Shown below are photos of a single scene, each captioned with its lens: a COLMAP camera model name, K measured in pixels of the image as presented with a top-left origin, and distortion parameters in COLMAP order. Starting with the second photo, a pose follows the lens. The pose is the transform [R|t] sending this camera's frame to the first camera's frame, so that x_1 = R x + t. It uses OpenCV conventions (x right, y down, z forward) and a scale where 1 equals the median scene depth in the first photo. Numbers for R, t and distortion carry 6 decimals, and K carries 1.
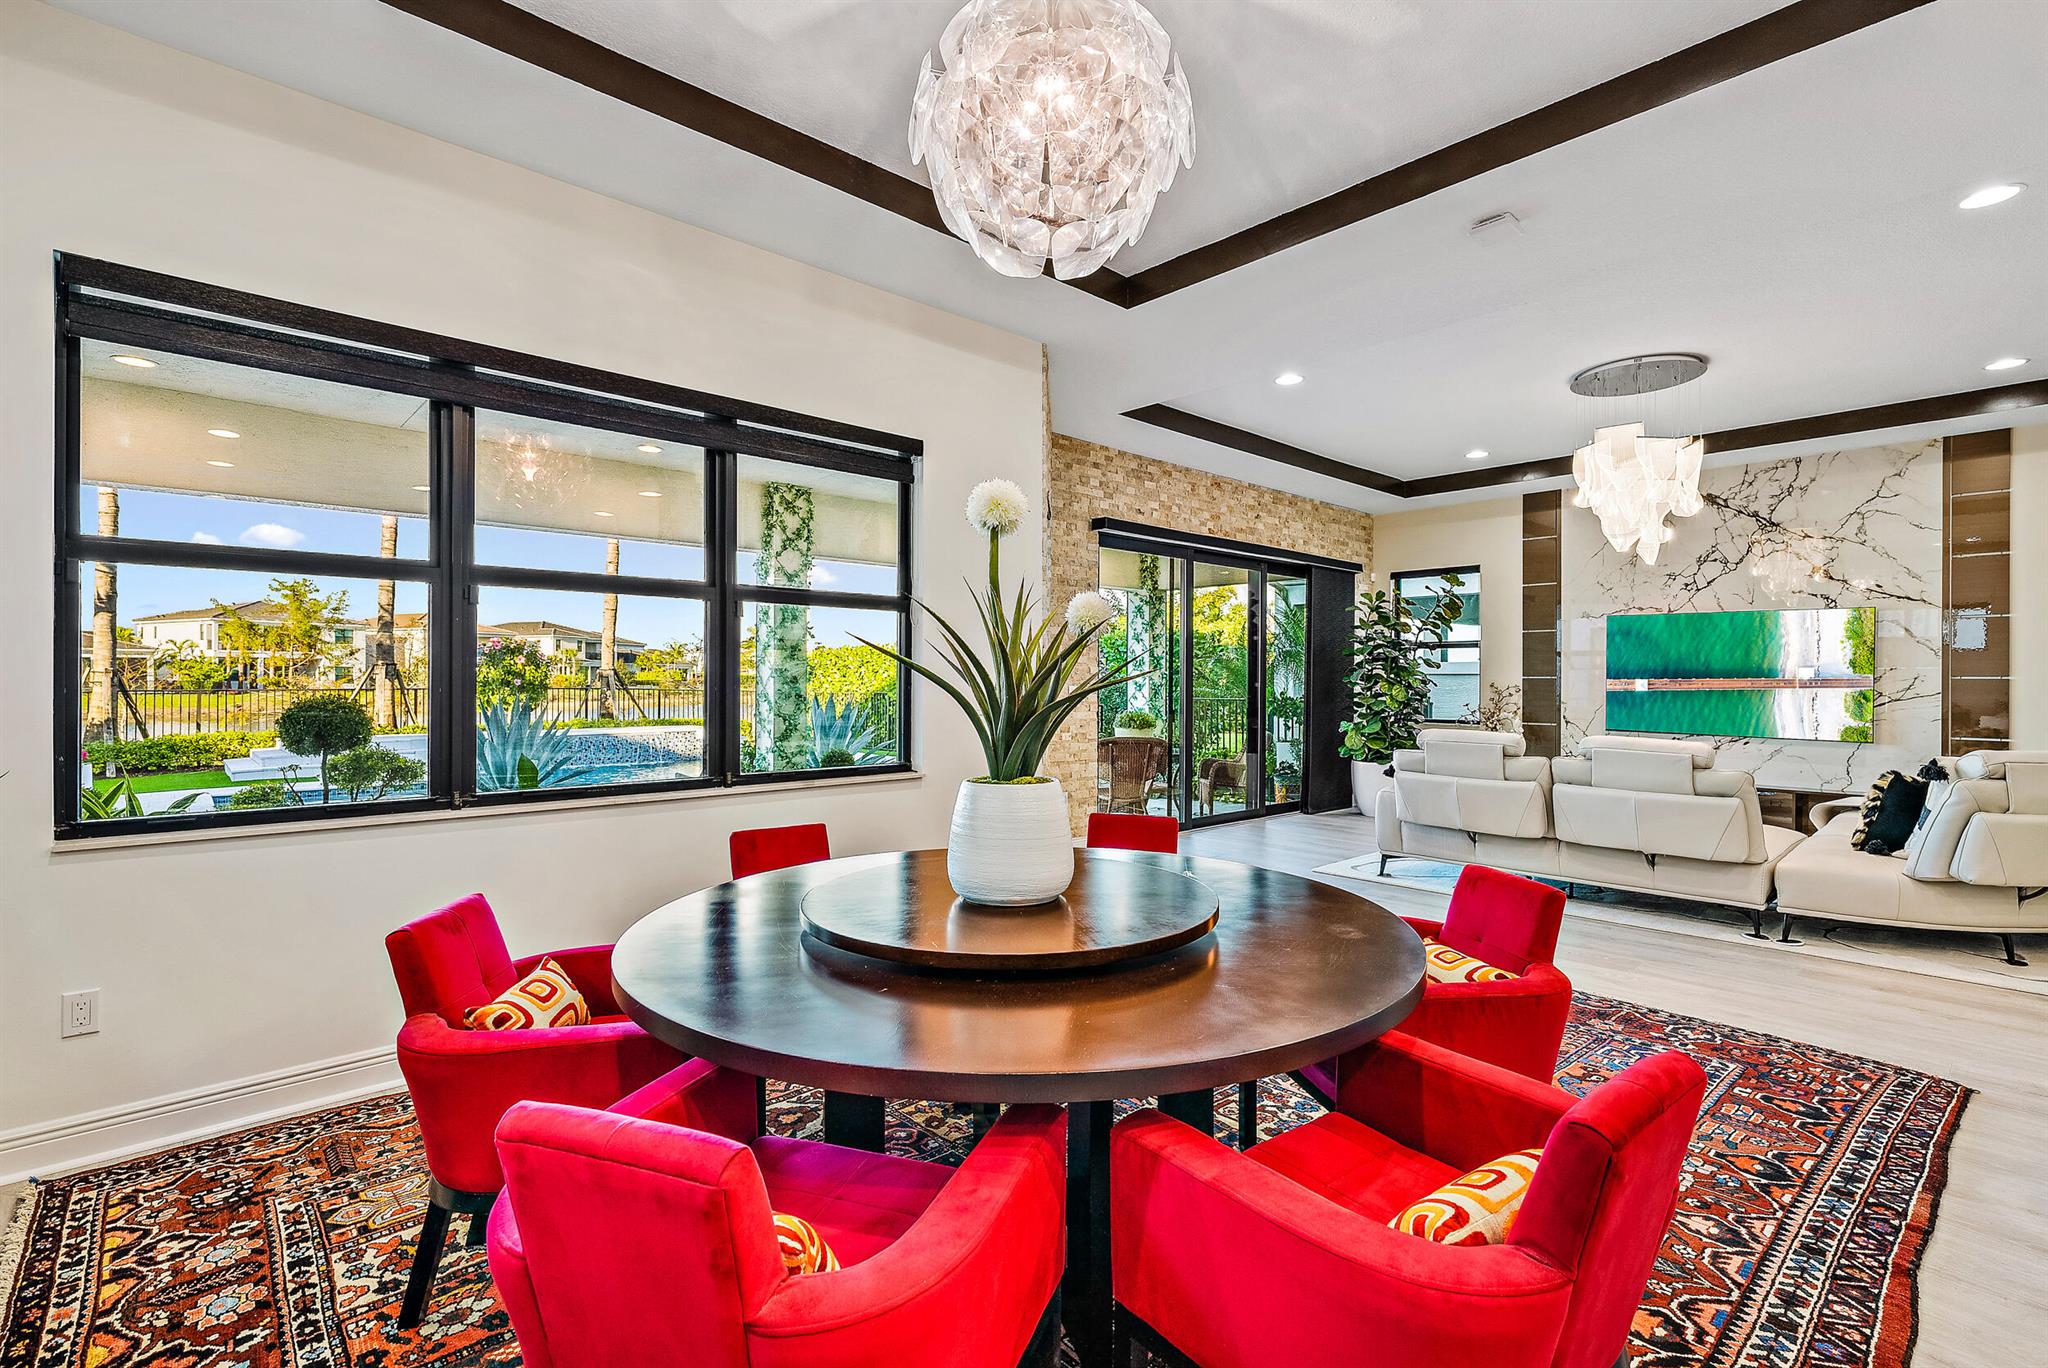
lens RADIAL K [[925.8, 0, 1022.6], [0, 925.8, 684.0], [0, 0, 1]] dist [-0.005138, 0.000644]
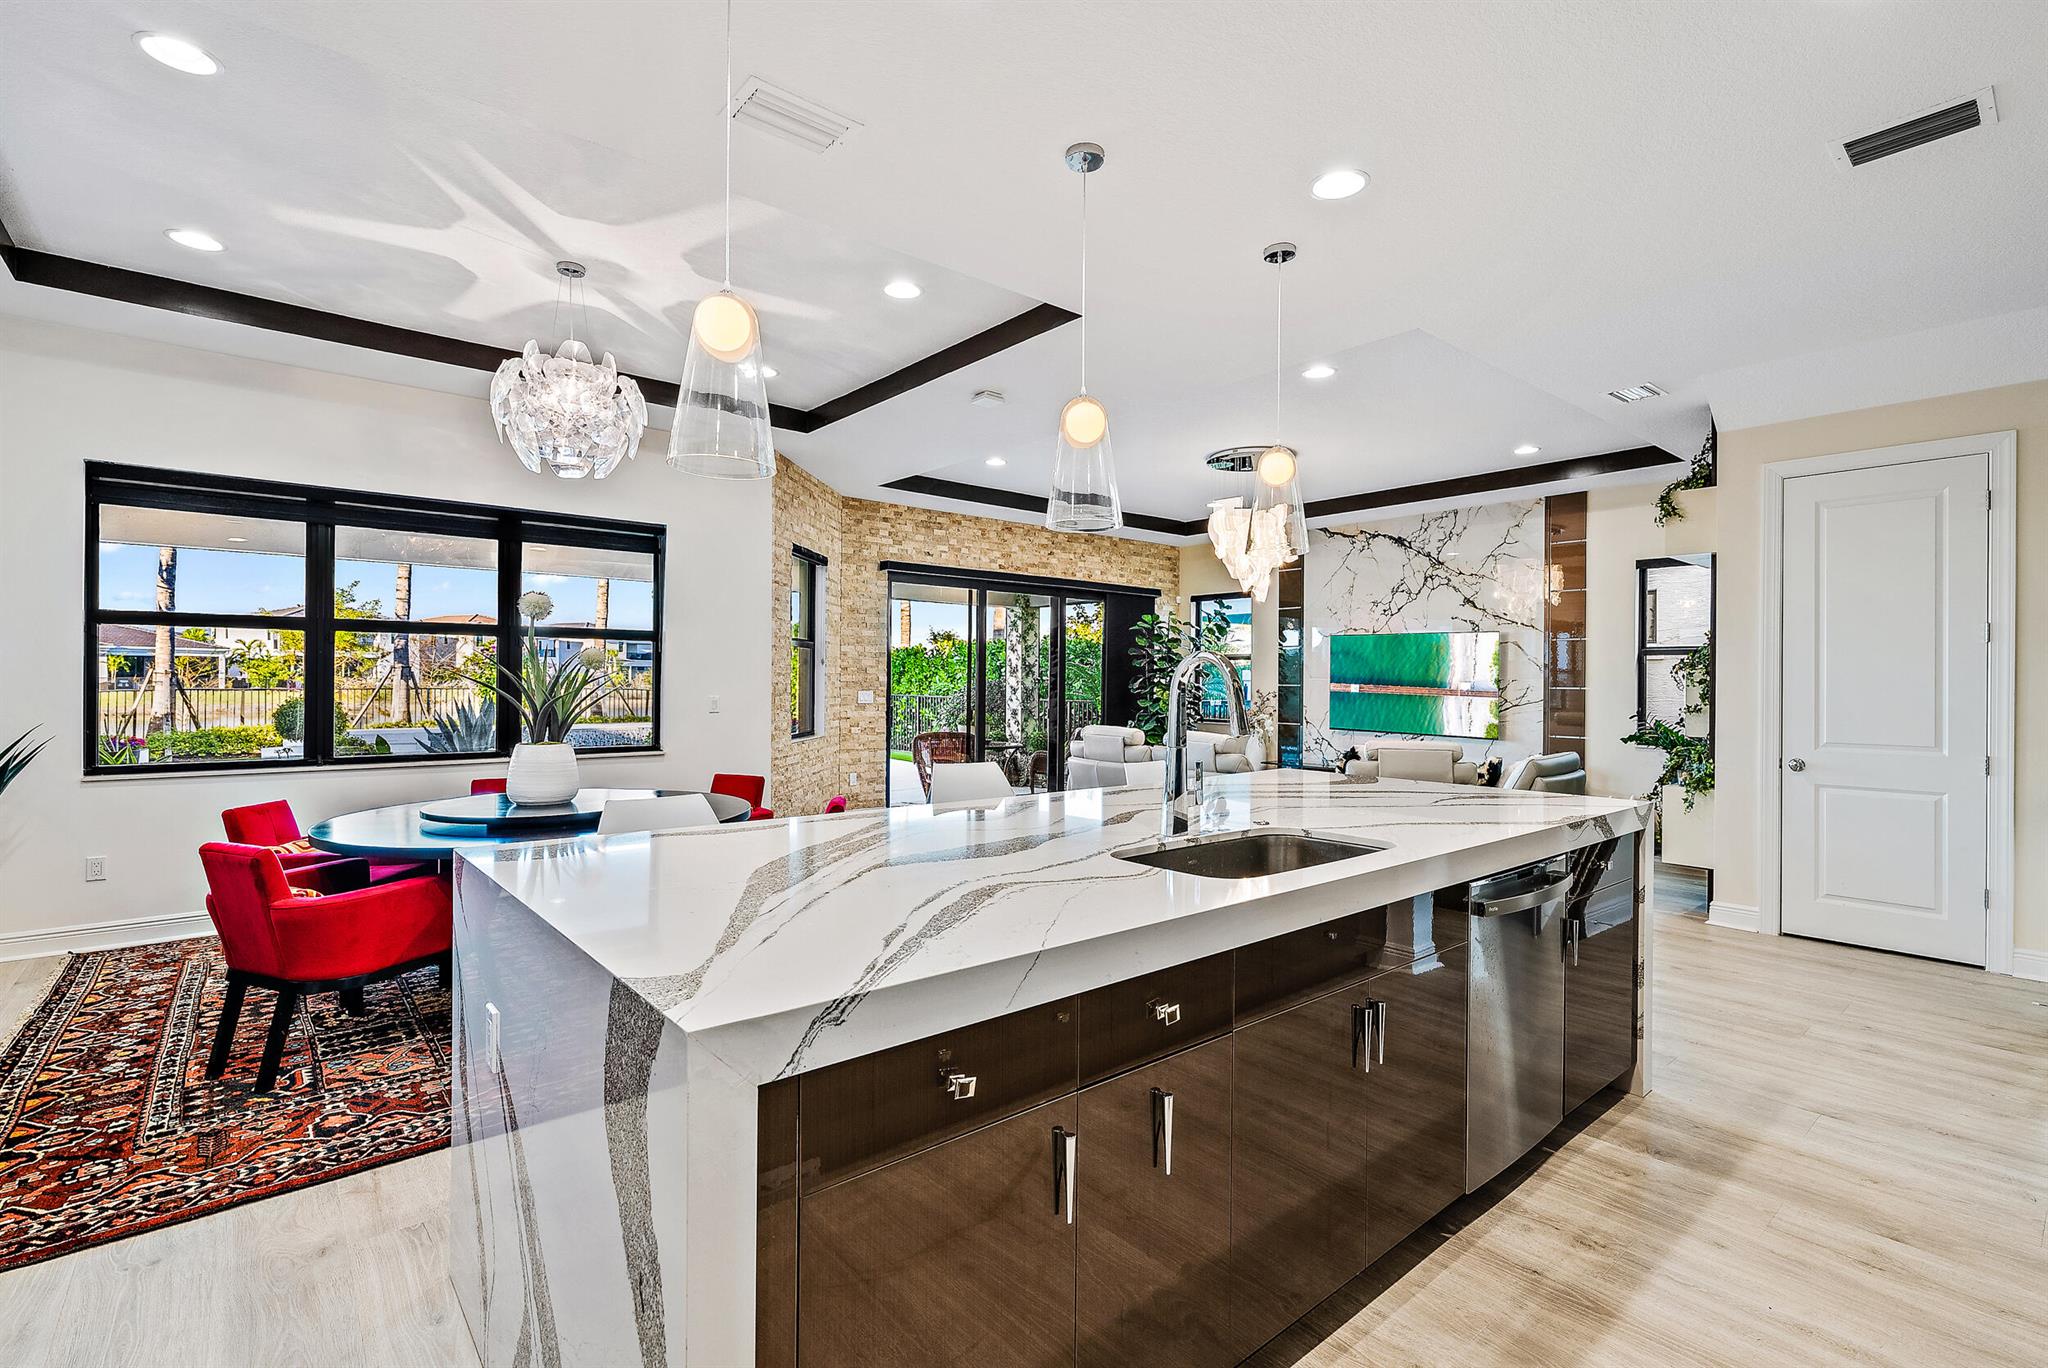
lens RADIAL K [[925.8, 0, 1027.1], [0, 925.8, 682.4], [0, 0, 1]] dist [-0.005138, 0.000644]
pose [[0.999052, 0.004493, -0.043309, 0.313341], [-0.004581, 0.999988, -0.001922, -0.007842], [0.043300, 0.002119, 0.999060, -0.261027]]
